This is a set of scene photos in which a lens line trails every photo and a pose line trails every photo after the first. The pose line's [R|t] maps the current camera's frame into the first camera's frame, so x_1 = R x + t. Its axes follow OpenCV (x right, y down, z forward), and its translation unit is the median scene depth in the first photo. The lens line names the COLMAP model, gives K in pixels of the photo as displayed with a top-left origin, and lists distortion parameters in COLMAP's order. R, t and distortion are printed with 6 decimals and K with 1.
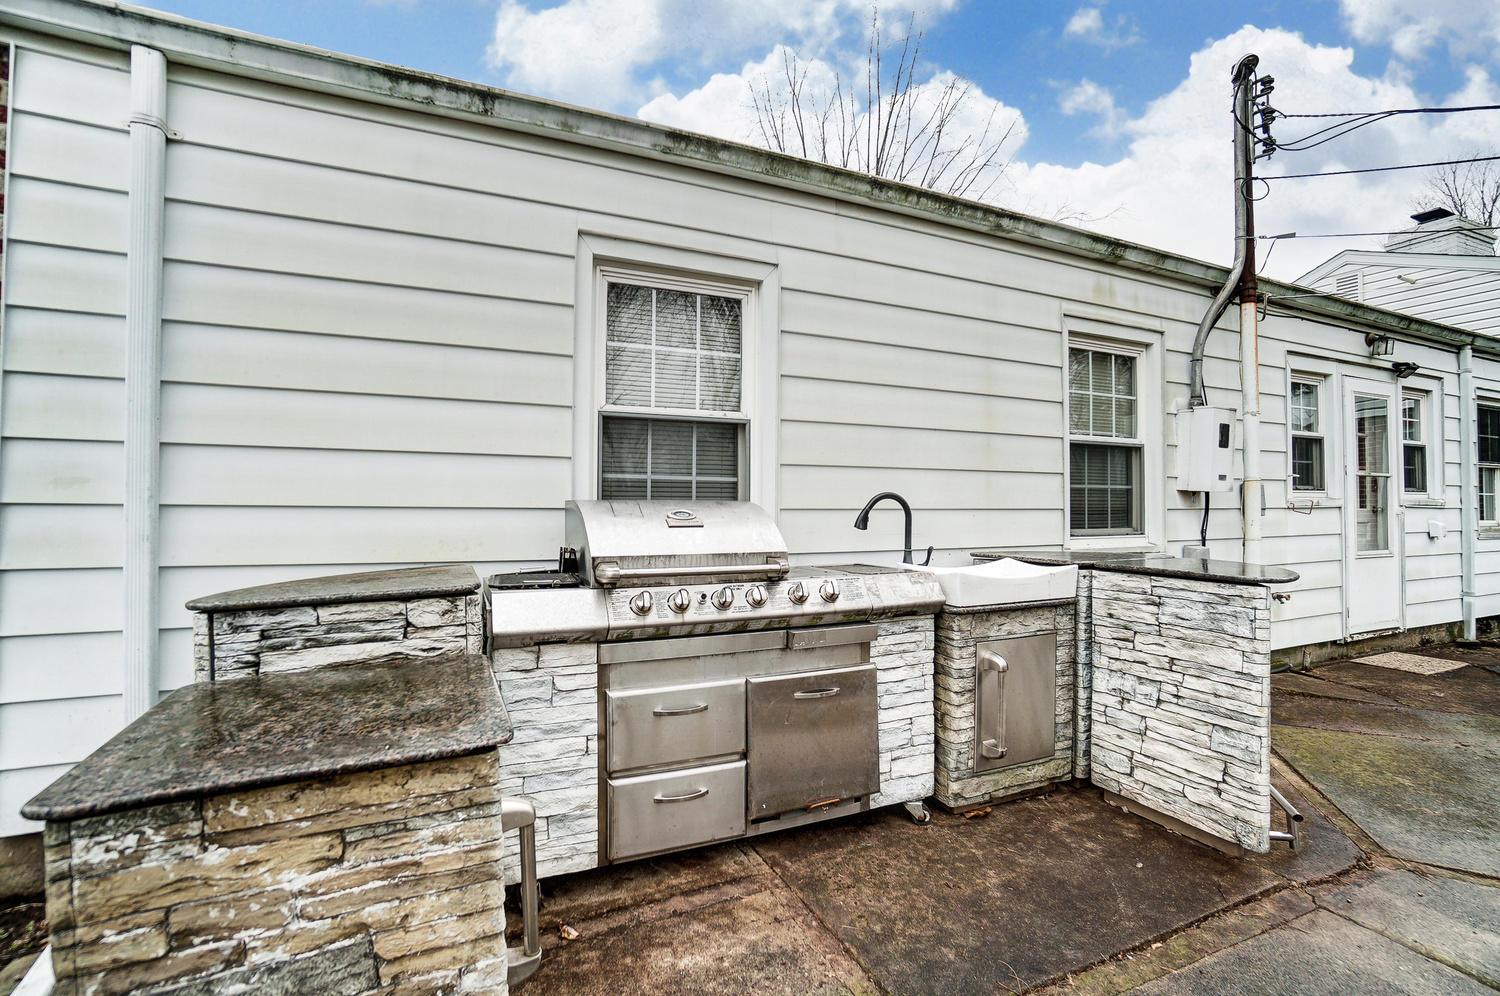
lens RADIAL K [[668.7, 0, 739.0], [0, 668.7, 504.9], [0, 0, 1]] dist [-0.065512, 0.021113]
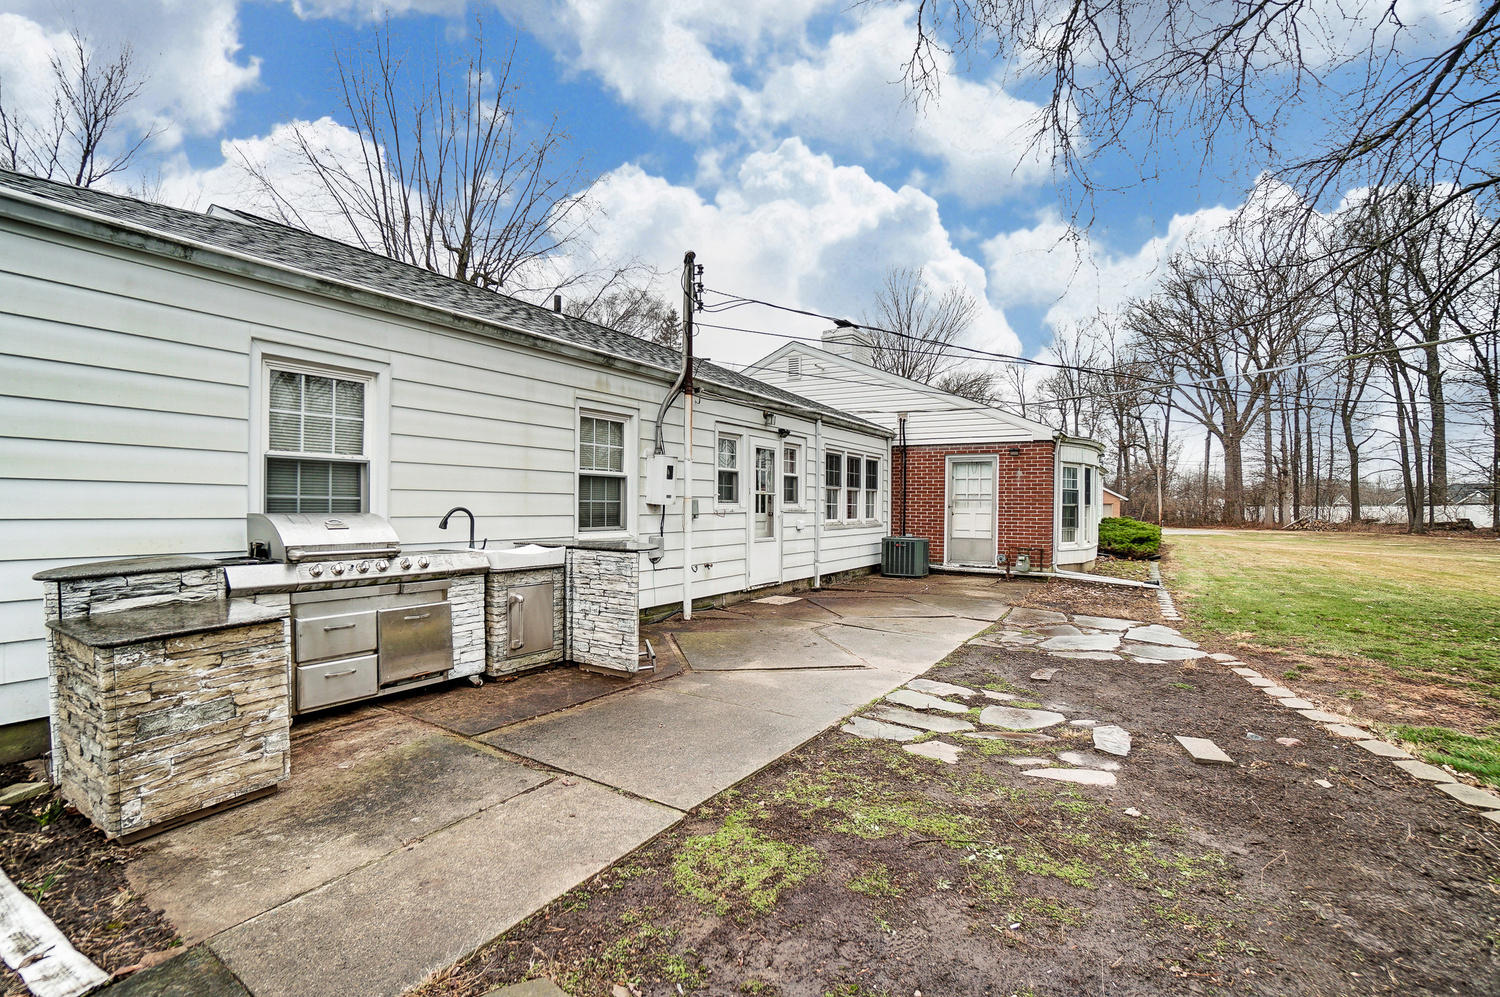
lens RADIAL K [[668.7, 0, 739.0], [0, 668.7, 505.4], [0, 0, 1]] dist [-0.065512, 0.021113]
pose [[0.829999, 0.003742, 0.557752, -0.142567], [-0.004843, 0.999988, 0.000498, -0.031231], [-0.557744, -0.003115, 0.830007, -0.899811]]
